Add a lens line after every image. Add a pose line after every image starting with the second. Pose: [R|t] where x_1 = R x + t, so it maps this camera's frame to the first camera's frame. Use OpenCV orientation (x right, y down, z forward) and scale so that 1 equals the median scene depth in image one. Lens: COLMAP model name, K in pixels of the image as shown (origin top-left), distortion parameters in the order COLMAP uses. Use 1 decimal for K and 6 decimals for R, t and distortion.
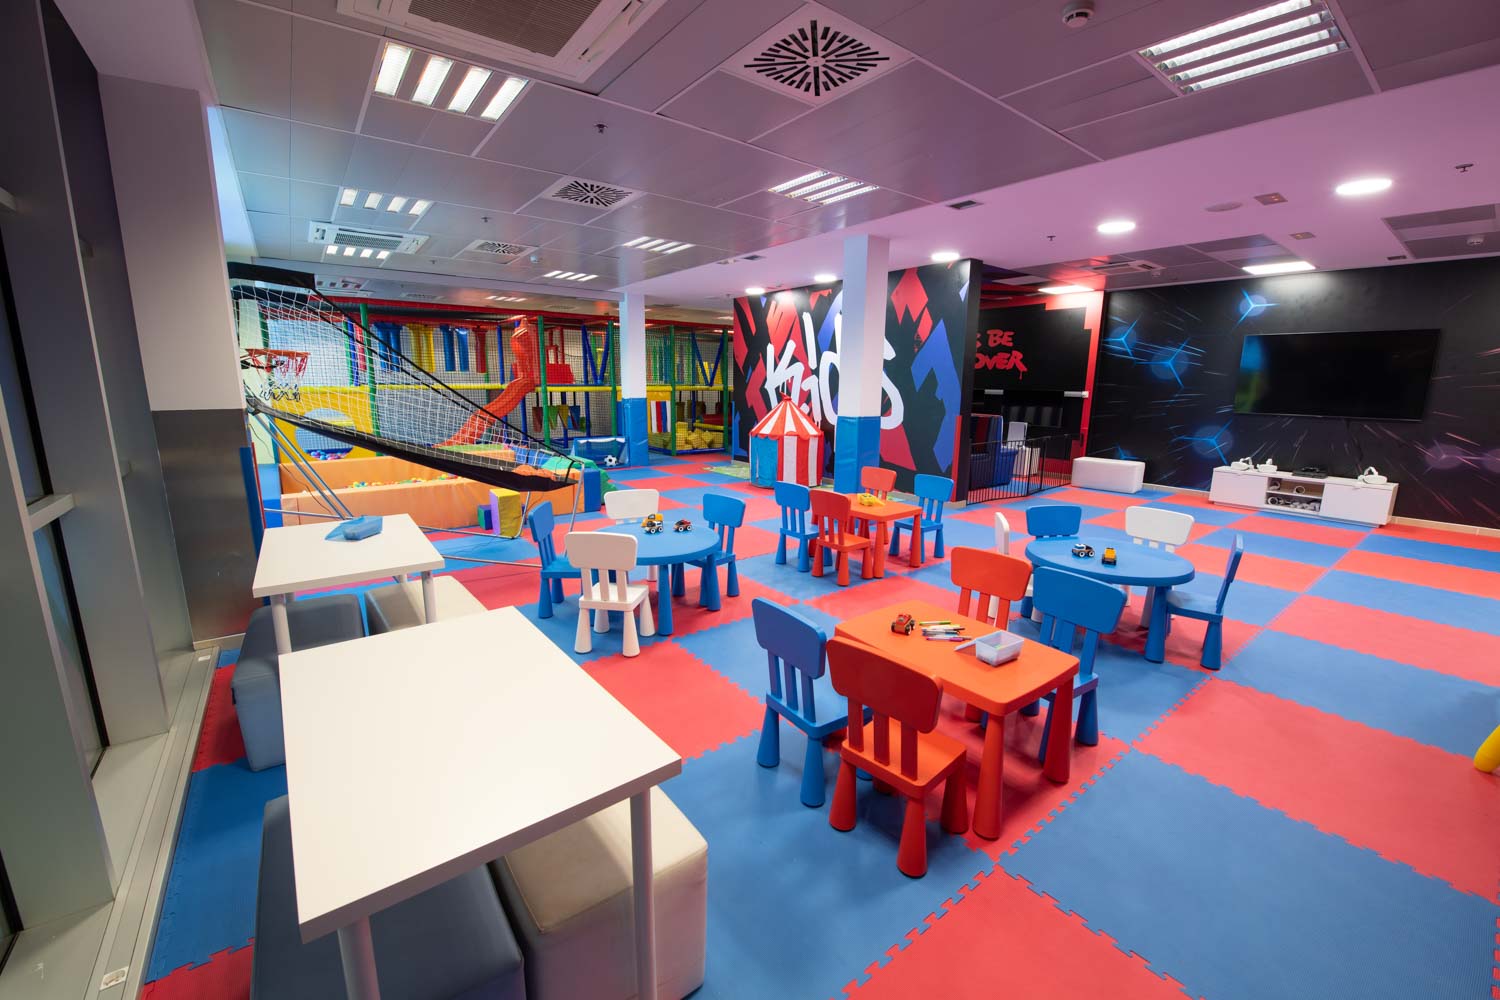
lens RADIAL K [[604.0, 0, 751.9], [0, 604.0, 499.3], [0, 0, 1]] dist [-0.019165, -0.000788]
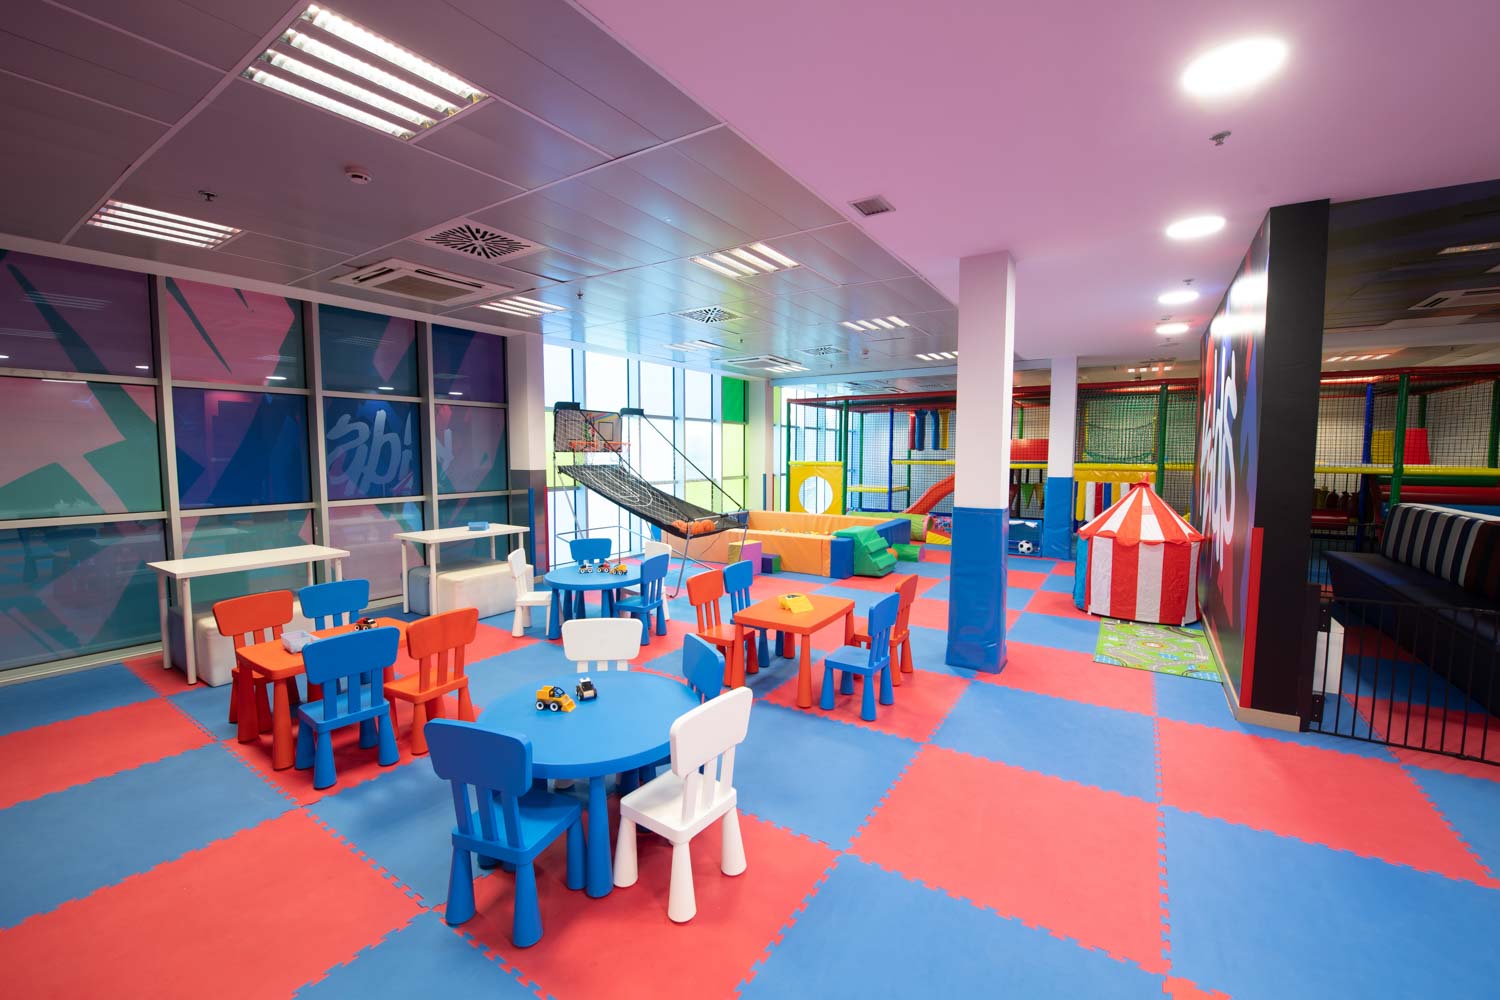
lens RADIAL K [[604.0, 0, 751.9], [0, 604.0, 499.3], [0, 0, 1]] dist [-0.019165, -0.000788]
pose [[0.326588, 0.063927, -0.943002, 0.565599], [-0.180925, 0.983489, 0.004013, -0.077541], [0.927689, 0.169302, 0.332762, 0.400140]]
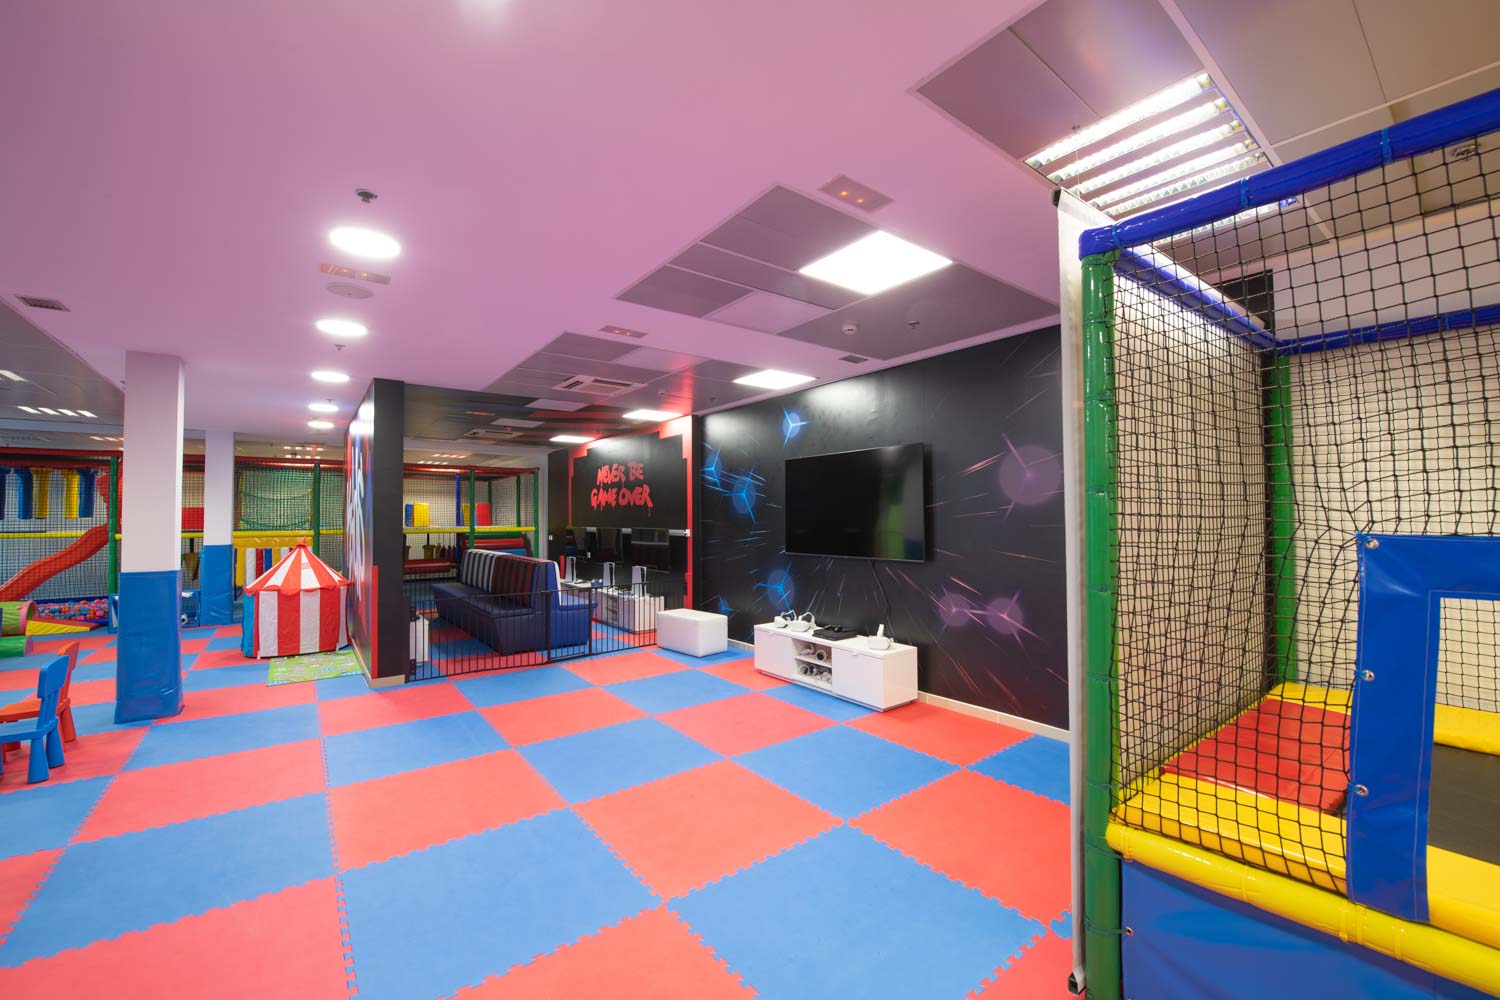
lens RADIAL K [[604.0, 0, 751.9], [0, 604.0, 499.3], [0, 0, 1]] dist [-0.019165, -0.000788]
pose [[0.999731, -0.017982, -0.014621, 0.741396], [0.014302, 0.975094, -0.221331, -0.034960], [0.018237, 0.221062, 0.975089, 0.180896]]
